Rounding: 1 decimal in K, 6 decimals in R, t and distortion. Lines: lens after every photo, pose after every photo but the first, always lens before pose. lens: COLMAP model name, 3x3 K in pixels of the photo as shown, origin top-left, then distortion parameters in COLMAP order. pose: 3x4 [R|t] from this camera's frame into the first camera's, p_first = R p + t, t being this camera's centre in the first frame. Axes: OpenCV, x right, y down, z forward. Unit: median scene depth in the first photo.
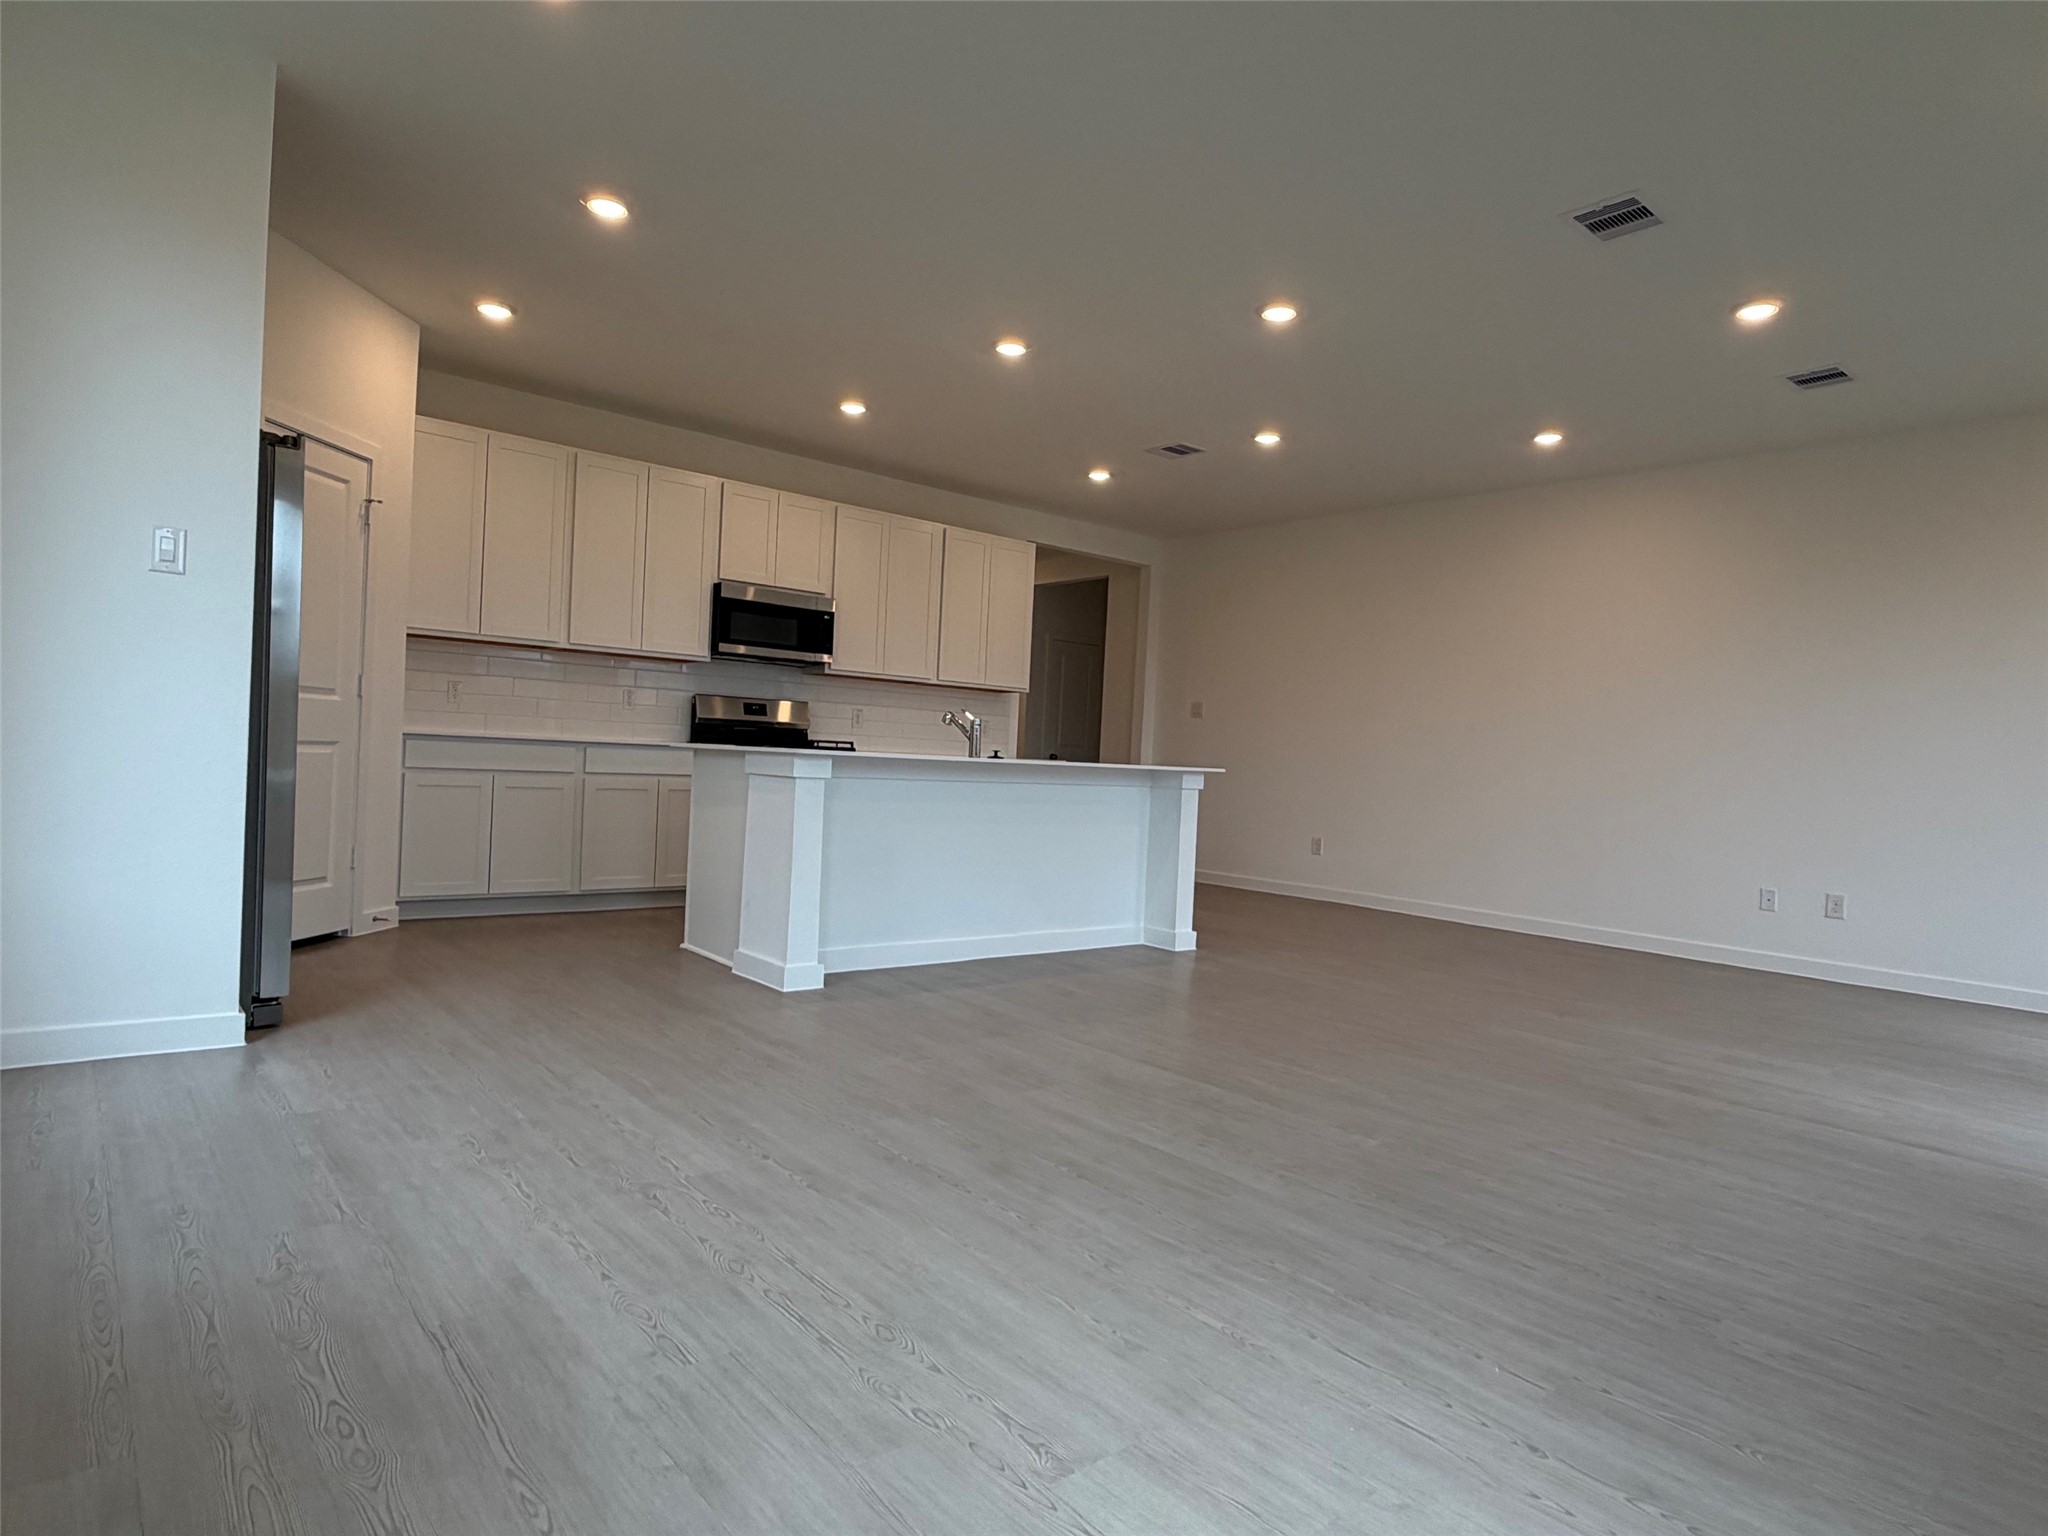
lens RADIAL K [[1124.0, 0, 1018.2], [0, 1124.0, 767.5], [0, 0, 1]] dist [-0.003855, -0.000992]
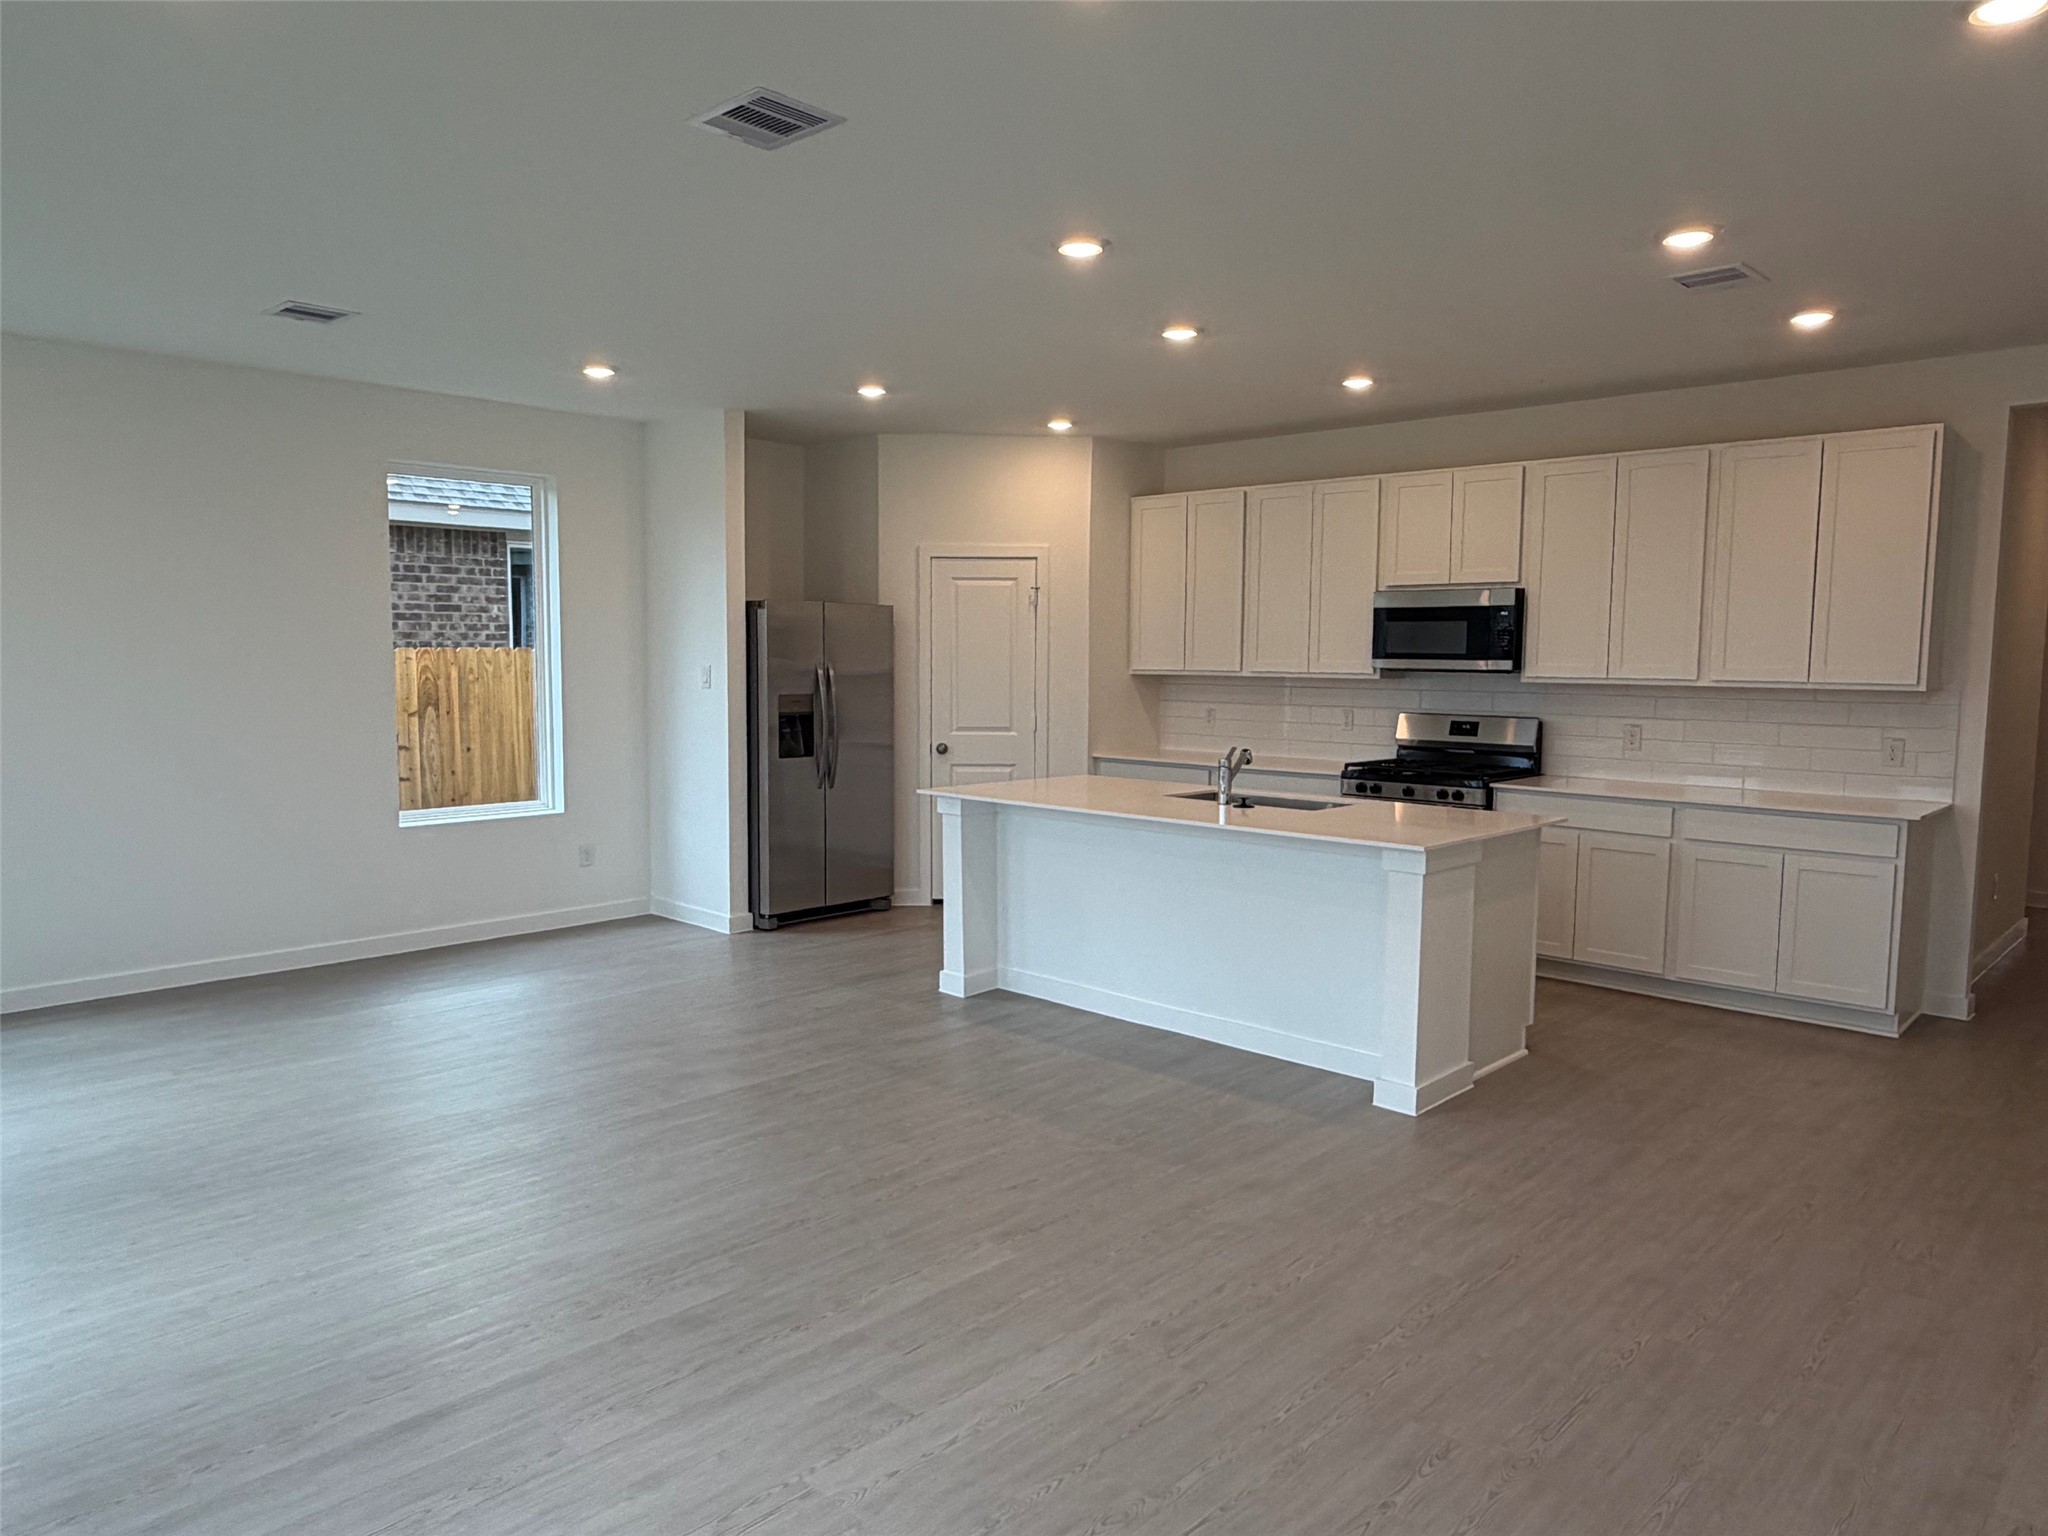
lens RADIAL K [[1344.2, 0, 1026.1], [0, 1344.2, 765.5], [0, 0, 1]] dist [0.008235, -0.000257]
pose [[0.116229, 0.039335, -0.992443, 0.862441], [-0.011581, 0.999201, 0.038247, -0.069059], [0.993155, 0.007048, 0.116592, 0.649055]]
